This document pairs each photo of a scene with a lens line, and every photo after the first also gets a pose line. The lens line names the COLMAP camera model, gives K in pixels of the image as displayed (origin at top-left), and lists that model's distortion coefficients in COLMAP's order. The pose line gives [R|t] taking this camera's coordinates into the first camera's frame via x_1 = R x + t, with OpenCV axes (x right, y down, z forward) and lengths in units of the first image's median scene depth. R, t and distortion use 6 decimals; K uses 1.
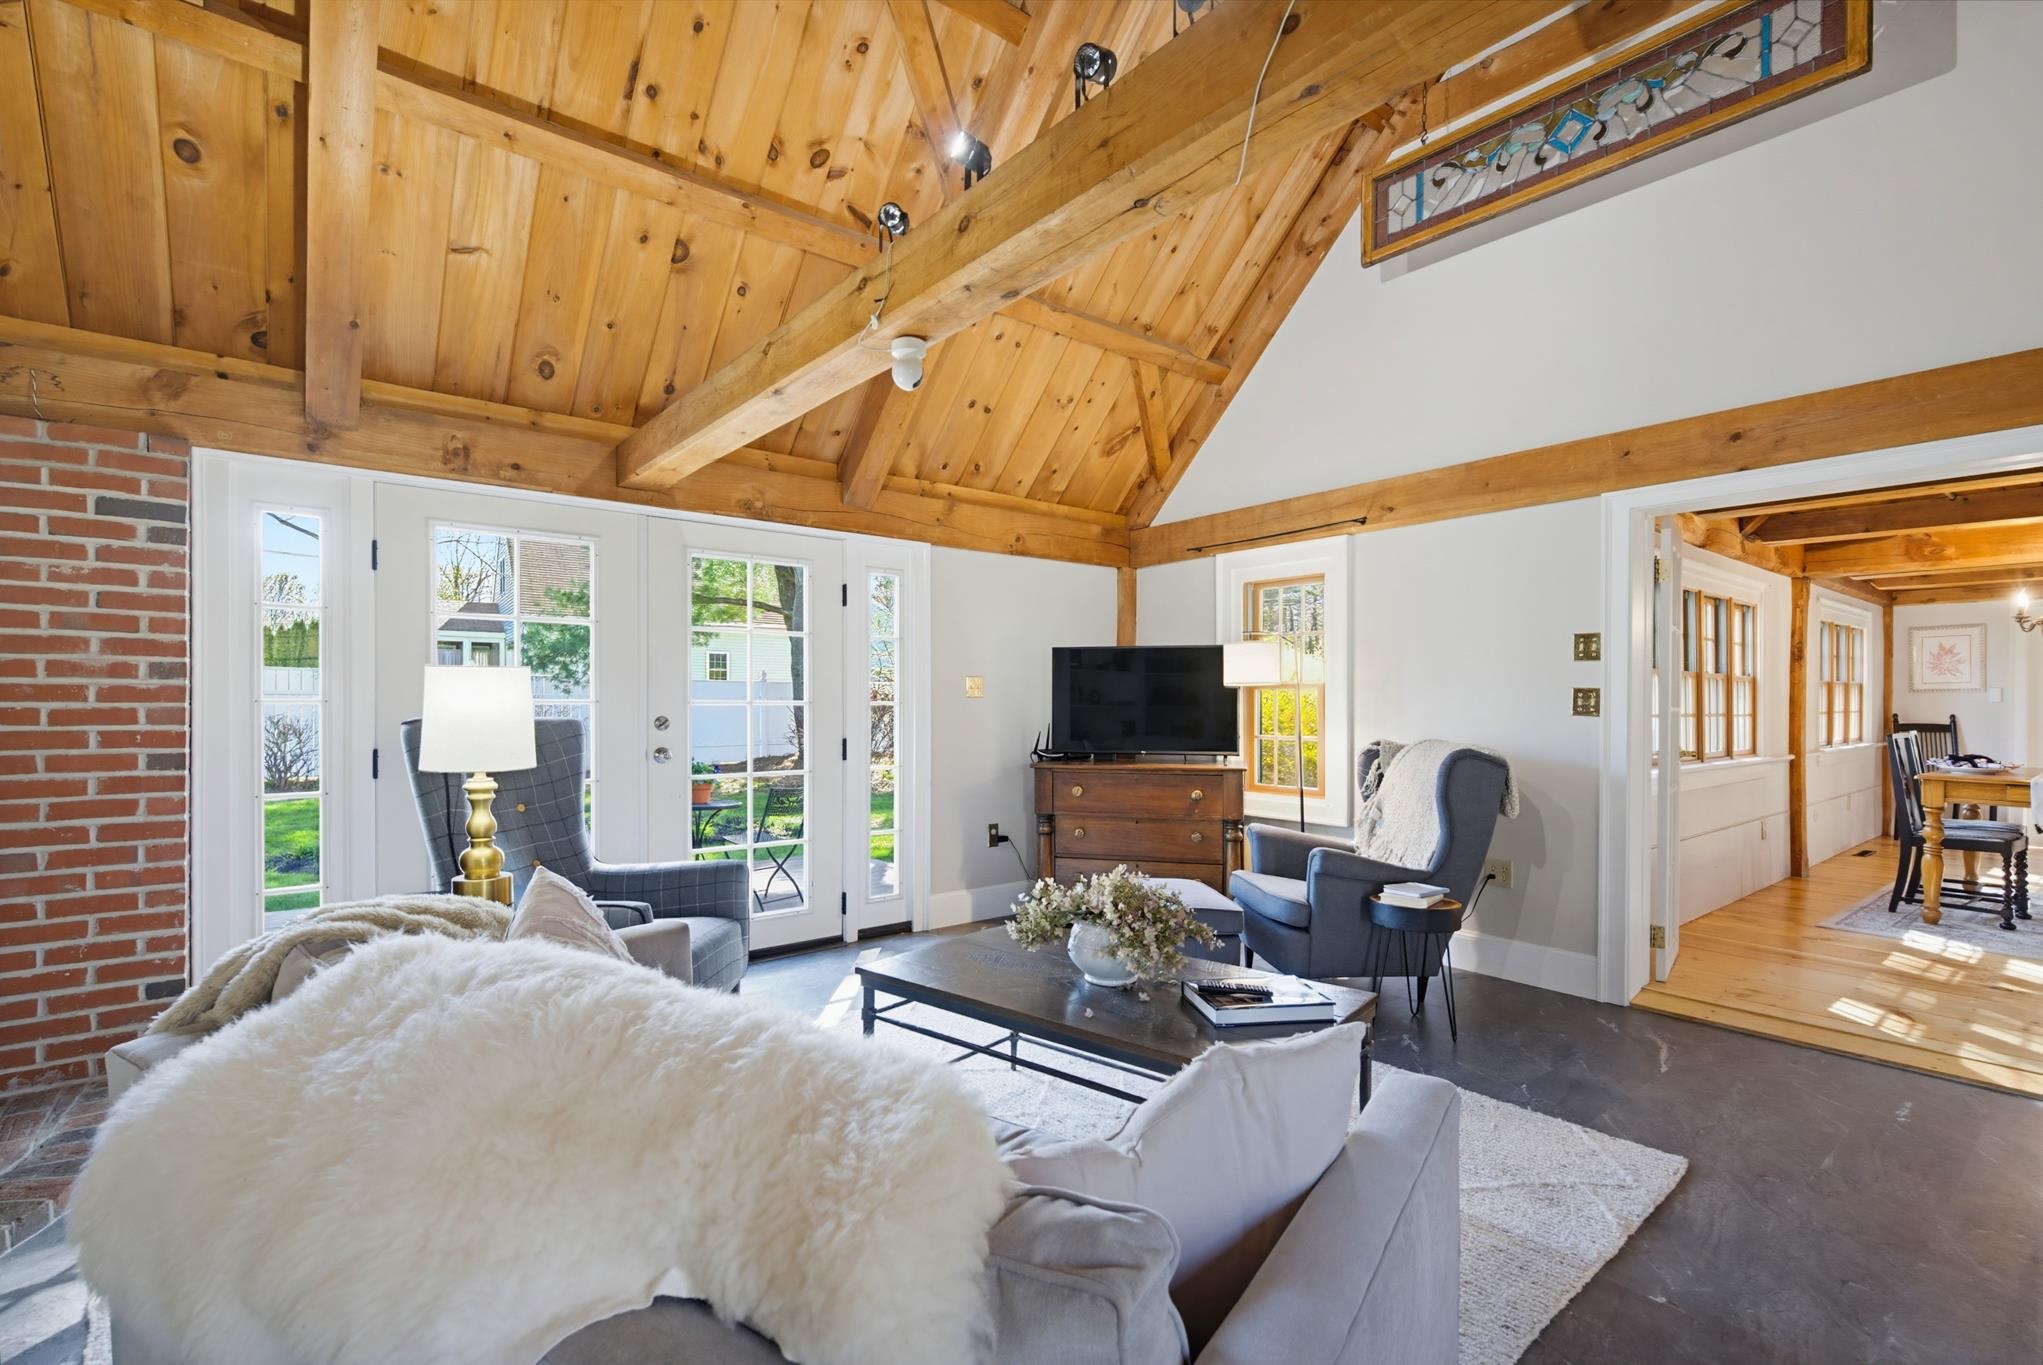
lens RADIAL K [[919.9, 0, 1019.7], [0, 919.9, 710.2], [0, 0, 1]] dist [0.002742, 0.000172]
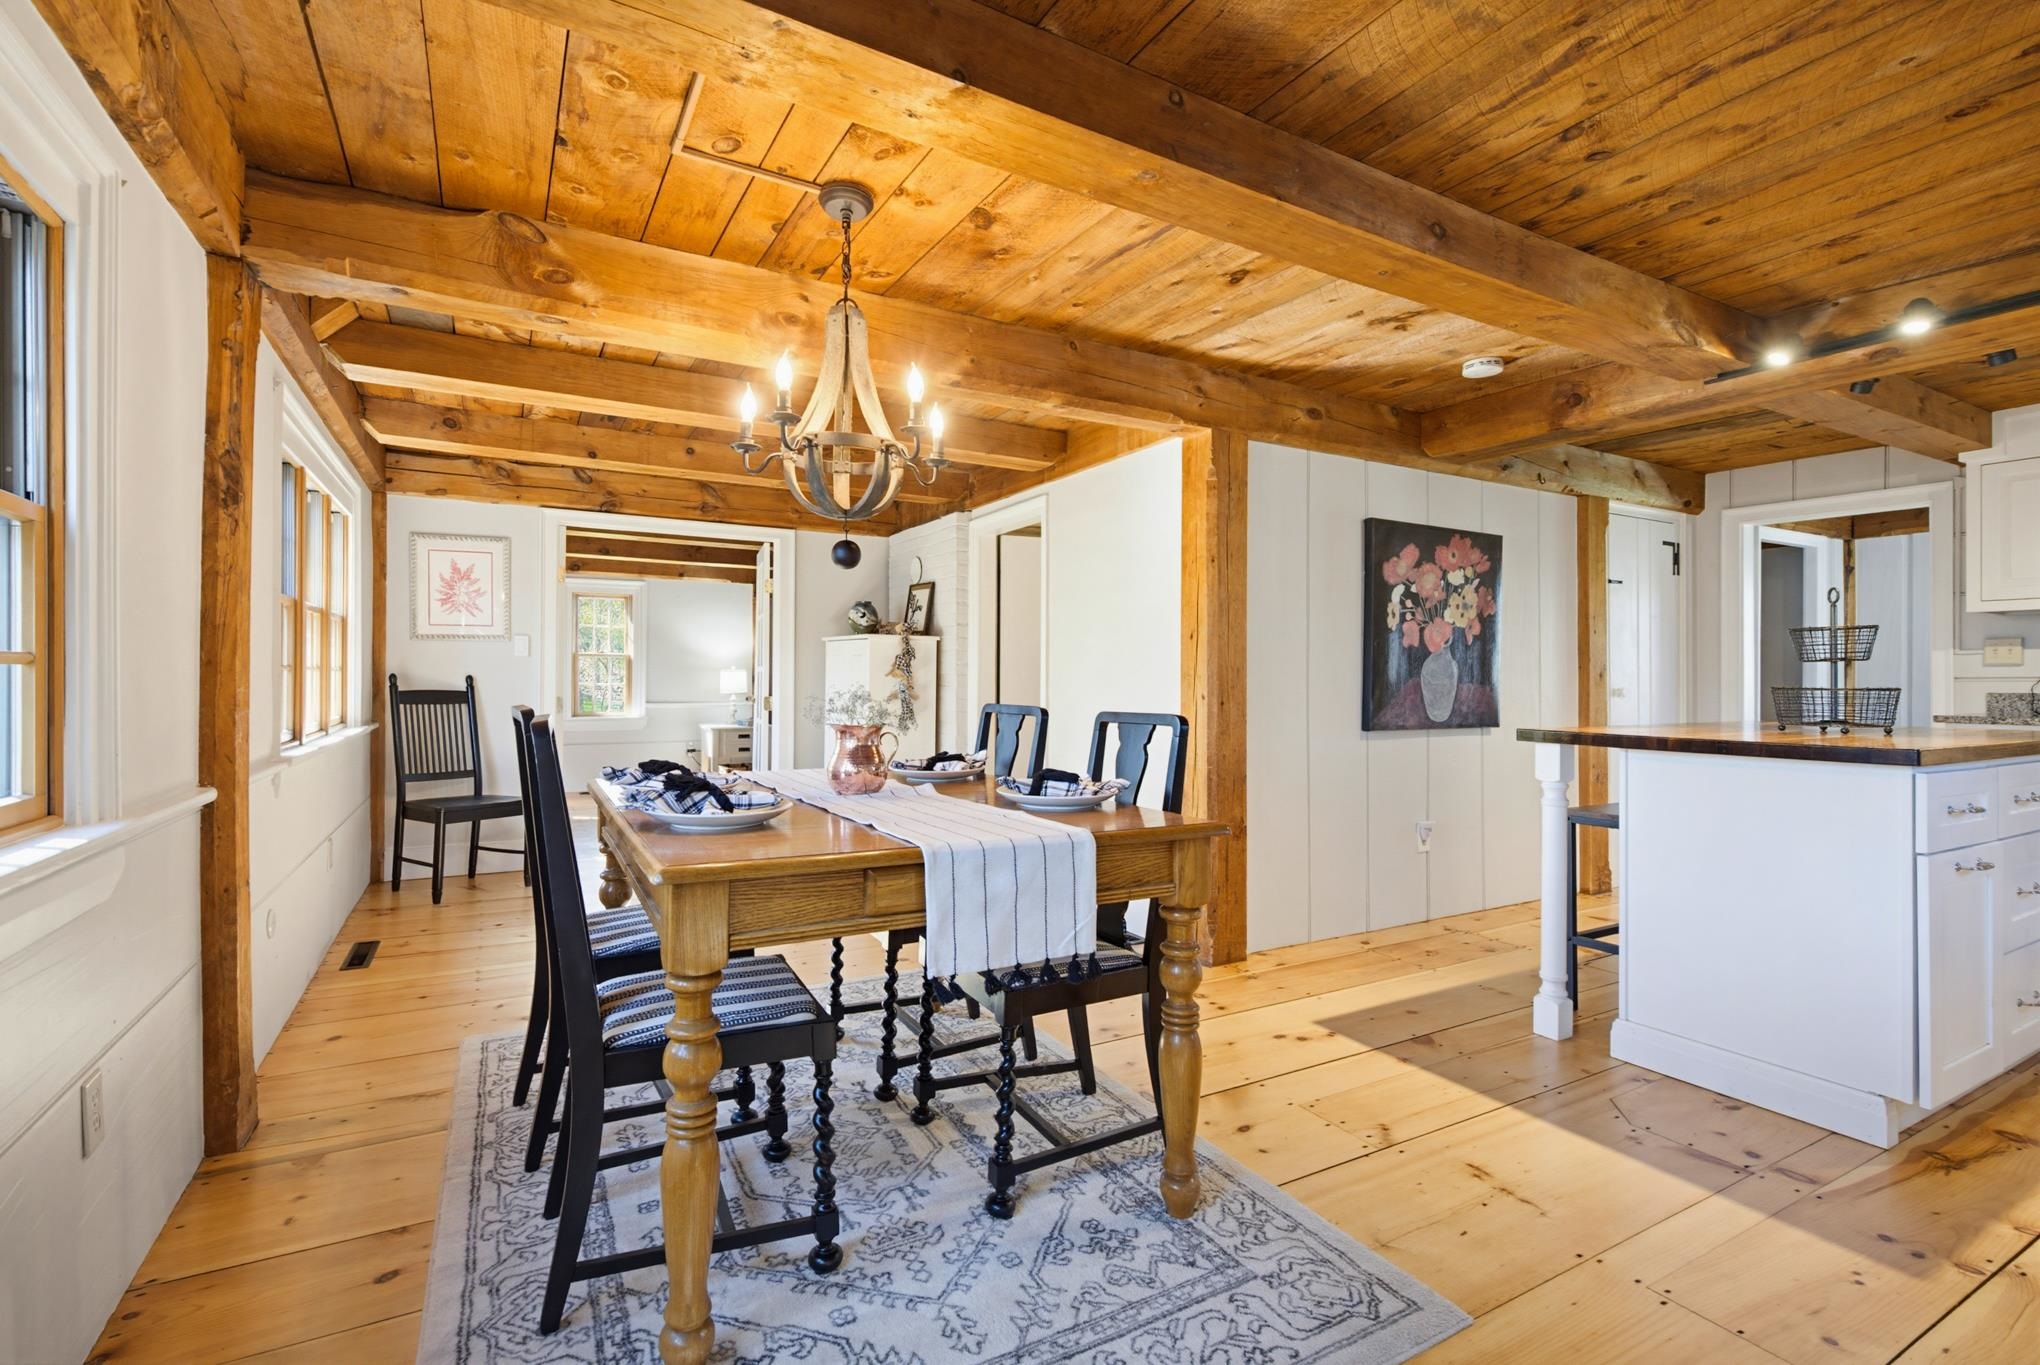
lens RADIAL K [[918.5, 0, 1021.8], [0, 918.5, 665.0], [0, 0, 1]] dist [0.002072, 0.000142]
pose [[0.154555, 0.009963, 0.987934, 0.457103], [0.009558, 0.999887, -0.011579, 0.008961], [-0.987938, 0.011232, 0.154442, 0.542435]]
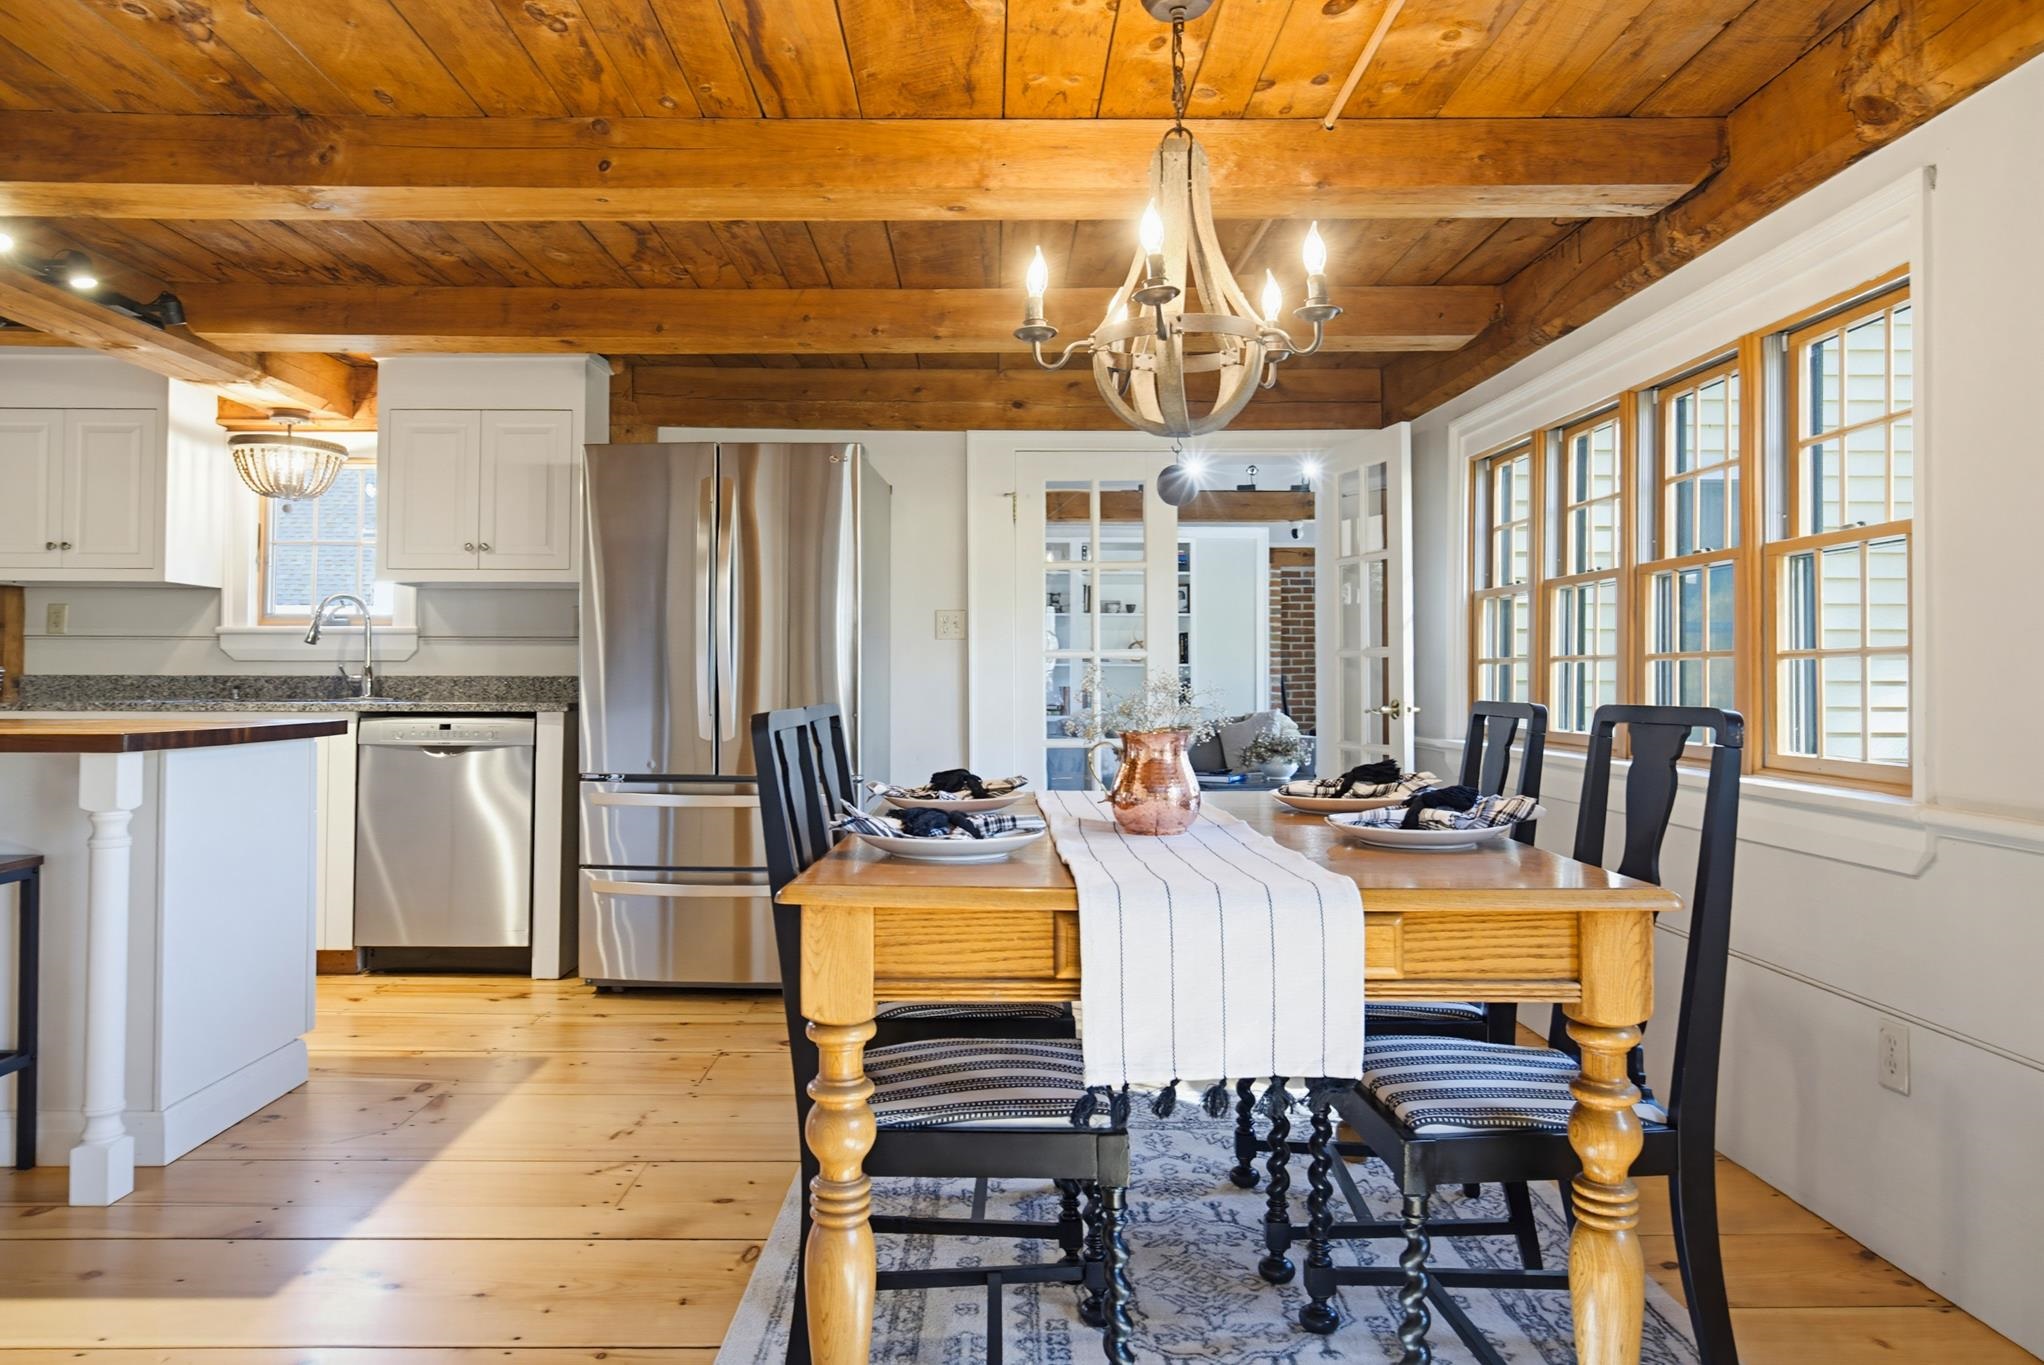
lens RADIAL K [[1339.7, 0, 998.4], [0, 1339.7, 643.6], [0, 0, 1]] dist [-0.007831, 0.000601]
pose [[-0.609485, -0.027724, -0.792313, 1.042474], [-0.018716, 0.999613, -0.020580, 0.012157], [0.792577, 0.002286, -0.609768, 0.811570]]
